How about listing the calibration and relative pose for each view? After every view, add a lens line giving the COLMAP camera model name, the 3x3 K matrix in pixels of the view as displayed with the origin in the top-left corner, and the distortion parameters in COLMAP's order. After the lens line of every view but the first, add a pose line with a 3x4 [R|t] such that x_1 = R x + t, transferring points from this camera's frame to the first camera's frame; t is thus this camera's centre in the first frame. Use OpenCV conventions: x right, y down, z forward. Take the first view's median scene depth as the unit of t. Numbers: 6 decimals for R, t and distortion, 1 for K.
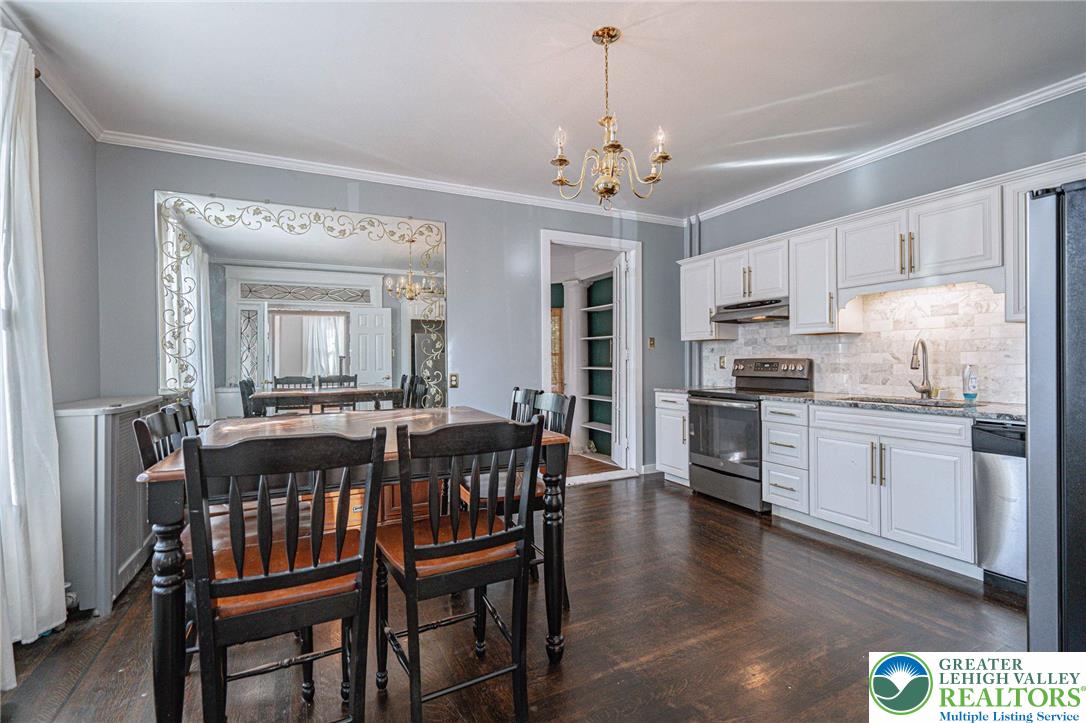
lens RADIAL K [[497.9, 0, 535.6], [0, 497.9, 363.1], [0, 0, 1]] dist [-0.000263, 0.002901]
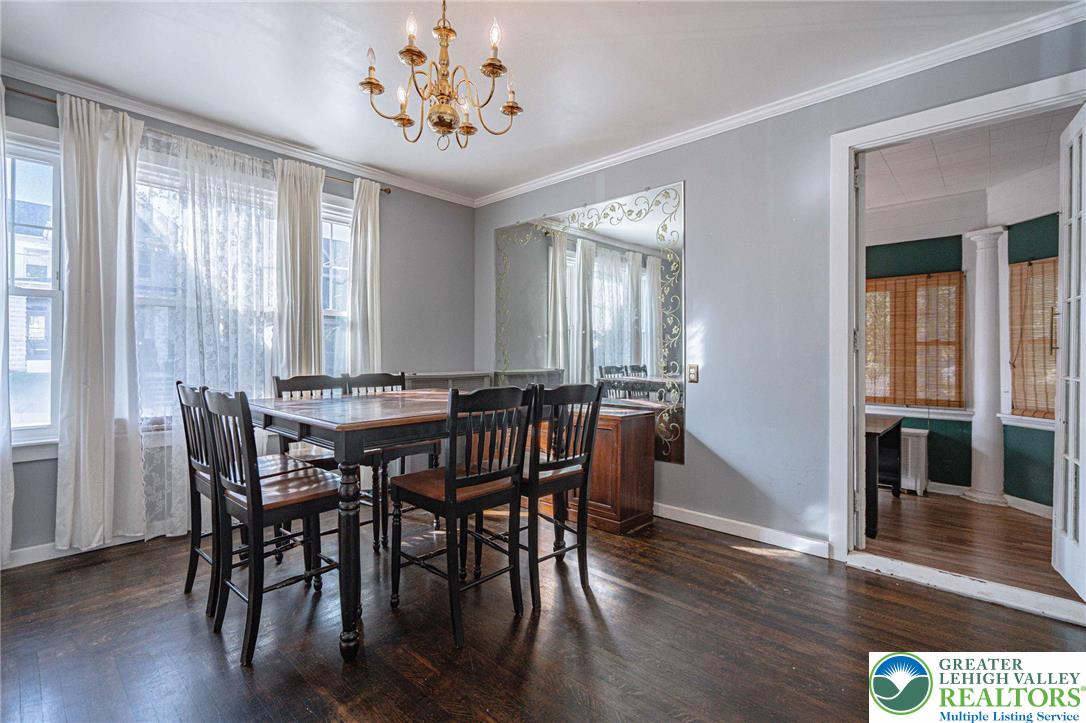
lens RADIAL K [[497.9, 0, 542.1], [0, 497.9, 356.9], [0, 0, 1]] dist [-0.000263, 0.002901]
pose [[0.349440, 0.014856, -0.936841, 0.549919], [-0.013266, 0.999853, 0.010907, 0.002177], [0.936865, 0.008617, 0.349585, 0.537540]]
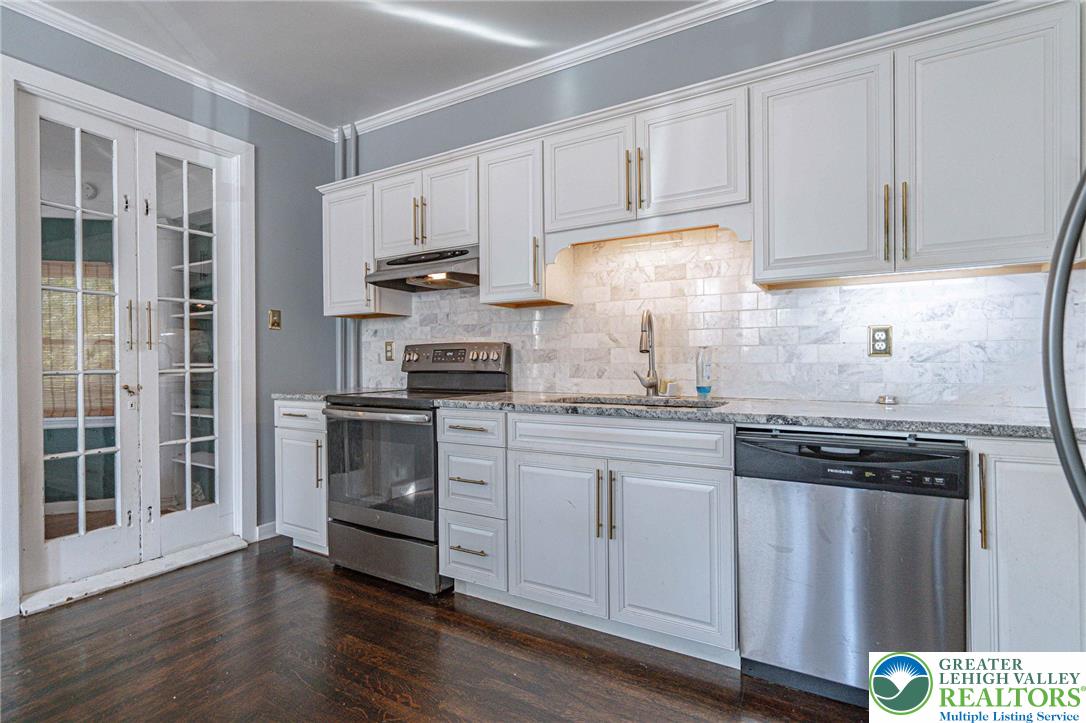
lens RADIAL K [[528.8, 0, 544.5], [0, 528.8, 362.9], [0, 0, 1]] dist [-0.005136, 0.000350]
pose [[0.836689, 0.001207, 0.547677, 0.207908], [0.003592, 0.999964, -0.007691, 0.025431], [-0.547667, 0.008403, 0.836654, 0.386844]]
